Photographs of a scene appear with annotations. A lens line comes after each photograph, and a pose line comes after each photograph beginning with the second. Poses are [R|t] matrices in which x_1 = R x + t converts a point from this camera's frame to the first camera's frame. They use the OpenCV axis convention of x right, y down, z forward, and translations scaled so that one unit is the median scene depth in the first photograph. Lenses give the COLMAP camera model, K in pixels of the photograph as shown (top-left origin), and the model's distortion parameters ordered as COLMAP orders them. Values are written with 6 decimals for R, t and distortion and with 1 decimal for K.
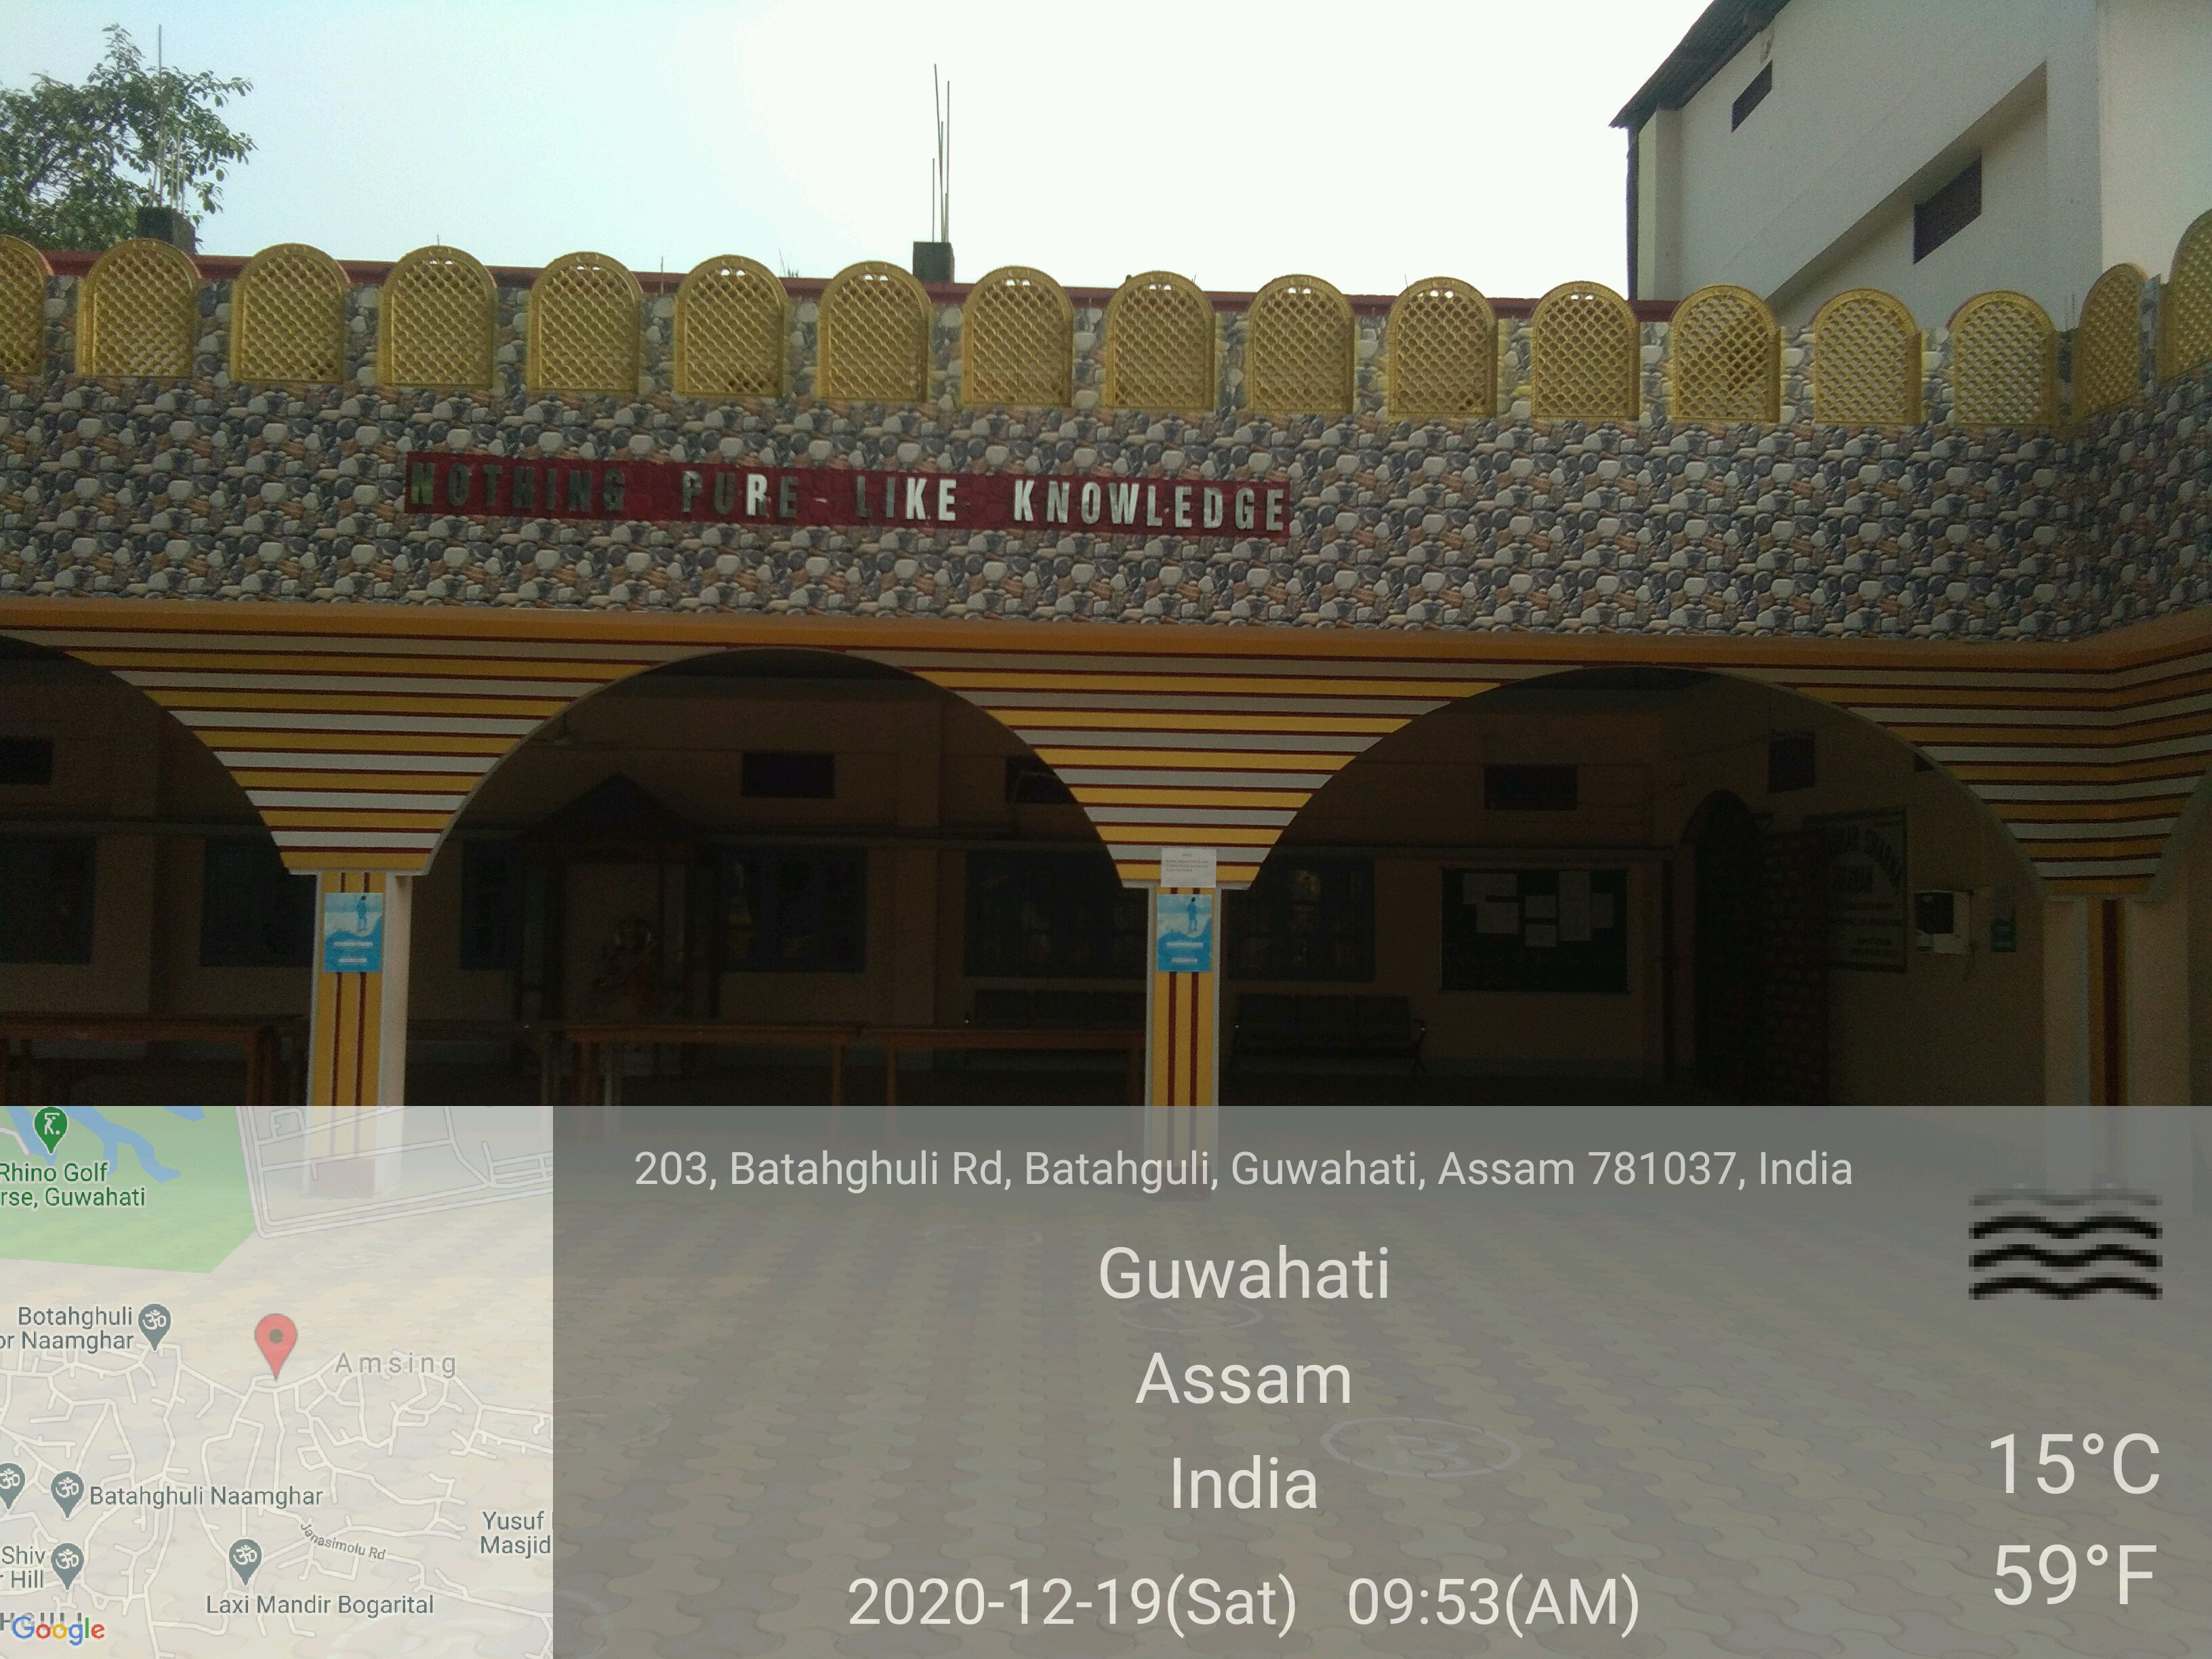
lens RADIAL K [[1709.7, 0, 1087.5], [0, 1709.7, 823.9], [0, 0, 1]] dist [0.047869, -0.040289]
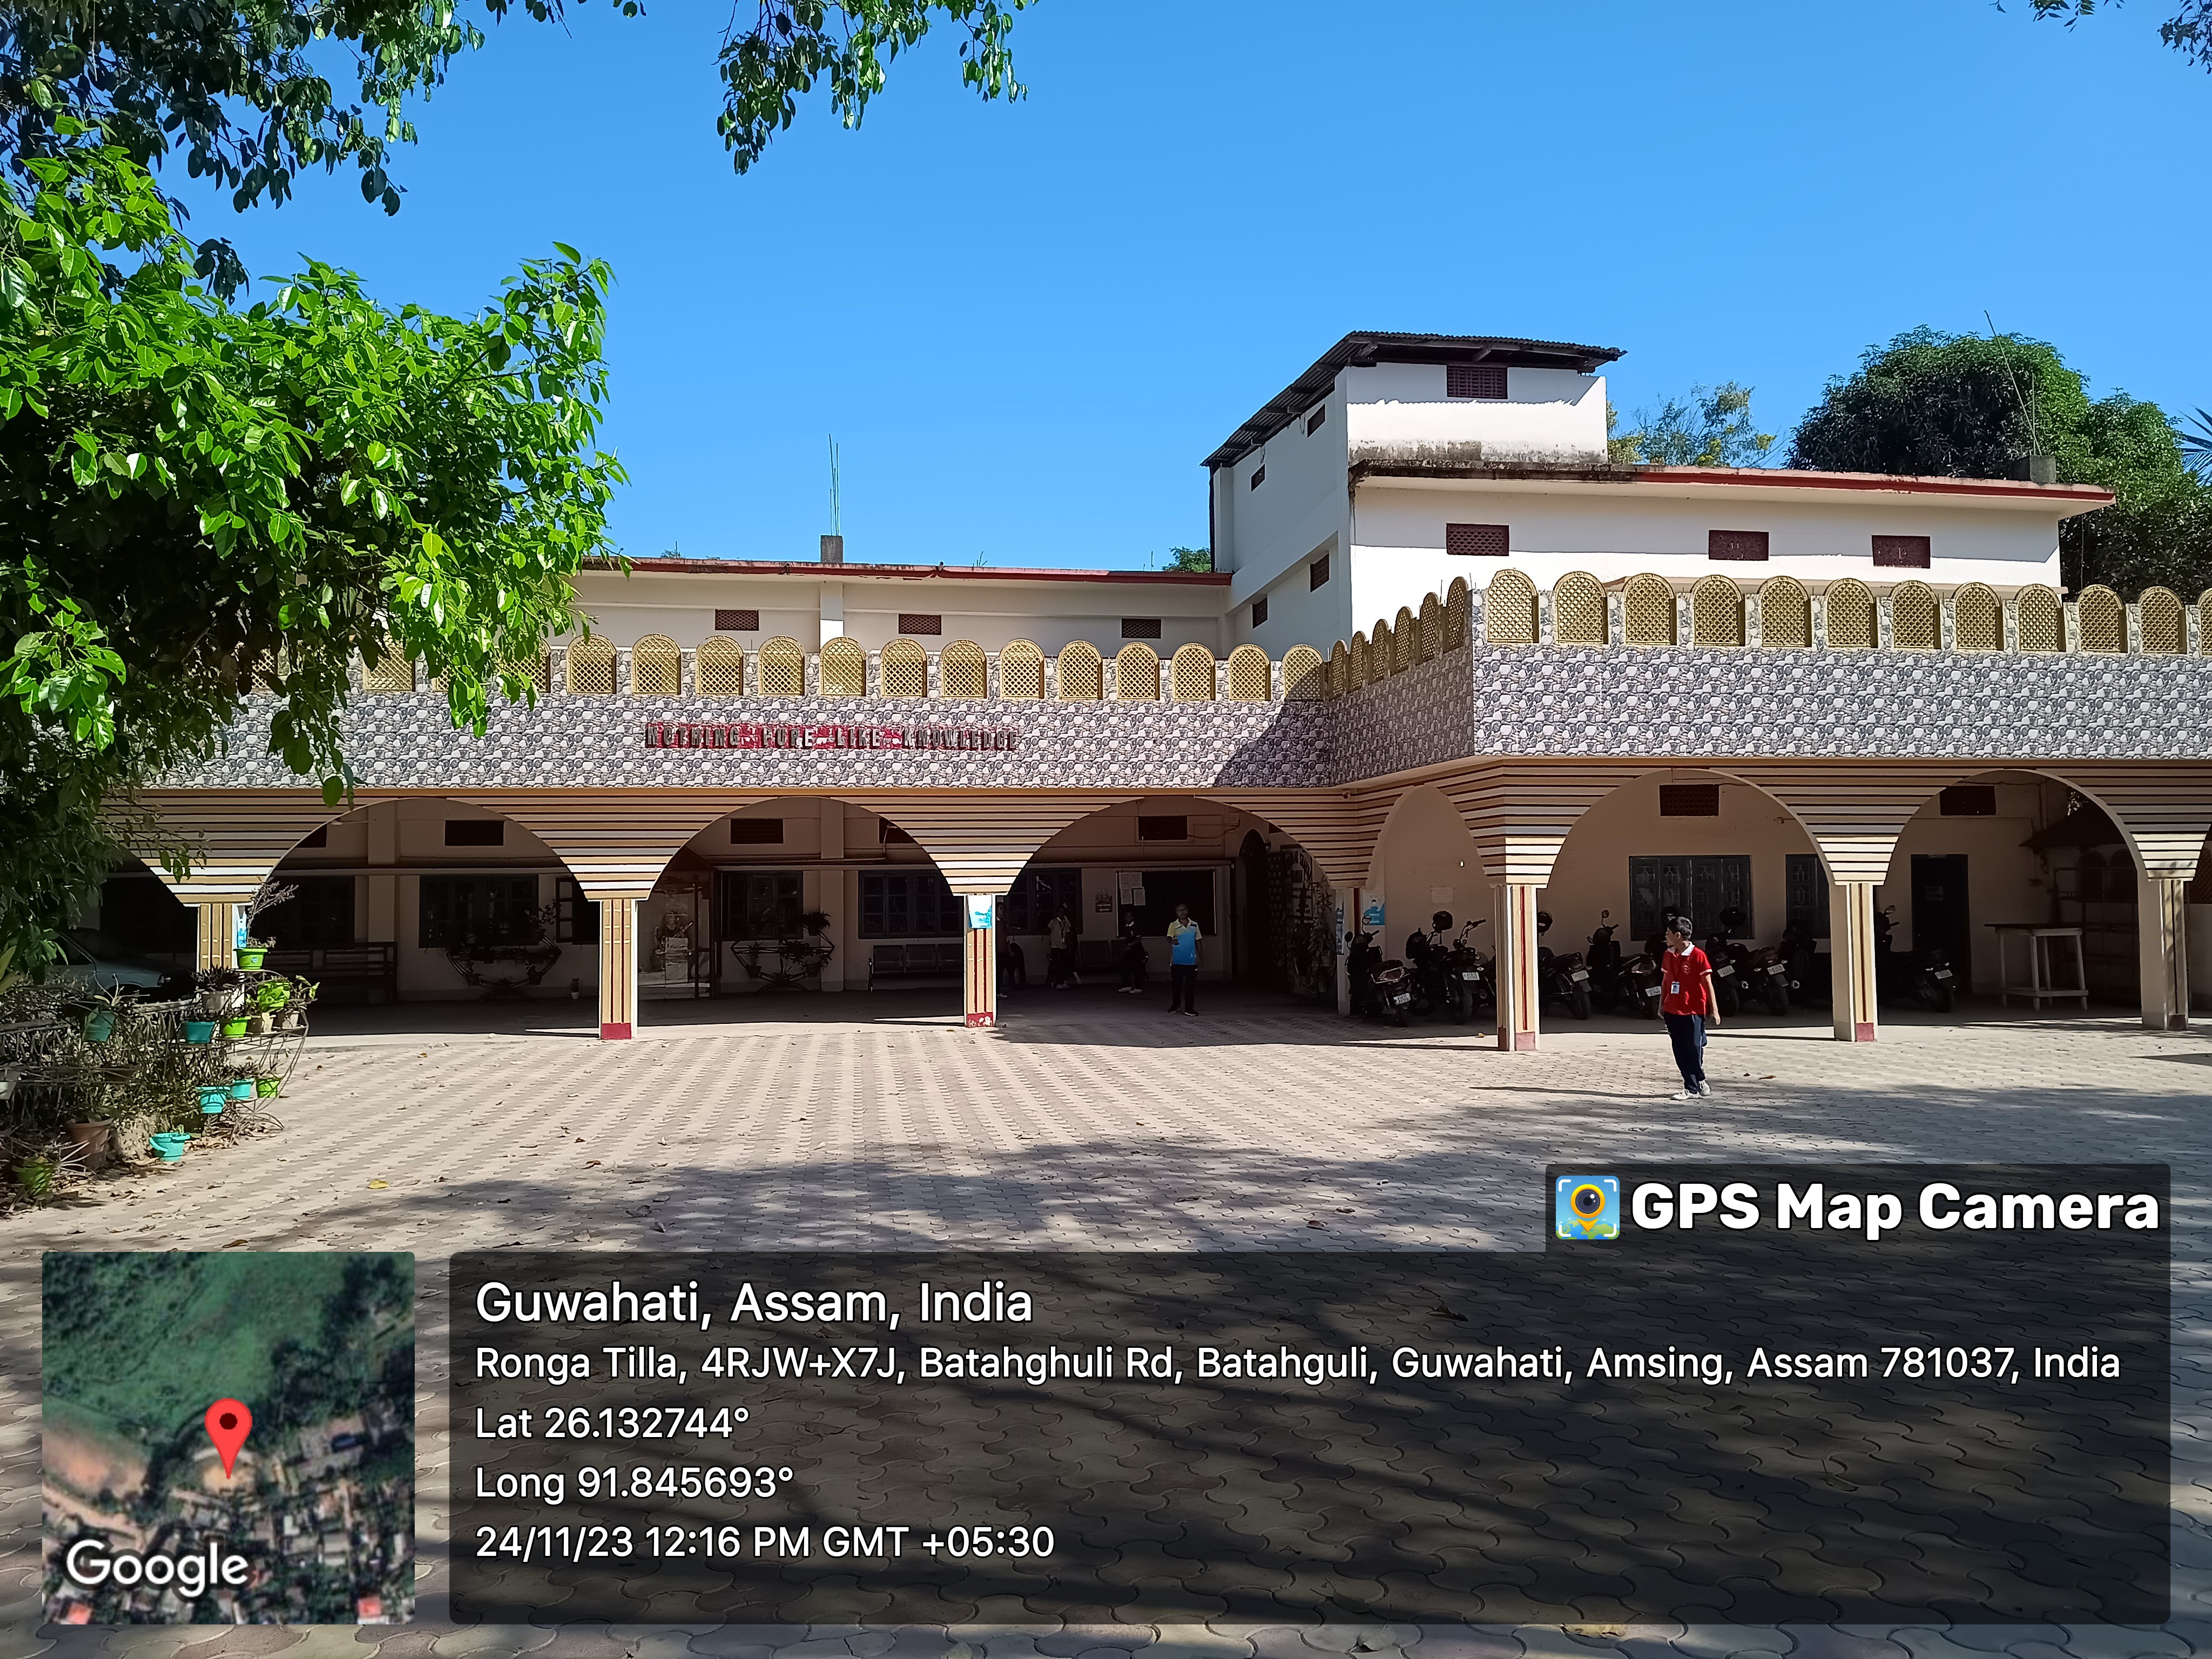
lens RADIAL K [[1642.1, 0, 1122.0], [0, 1642.1, 840.1], [0, 0, 1]] dist [0.049312, 0.001254]
pose [[0.989372, -0.024652, 0.143301, -0.074425], [0.021683, 0.999517, 0.022241, -0.088977], [-0.143780, -0.018898, 0.989429, -1.317501]]
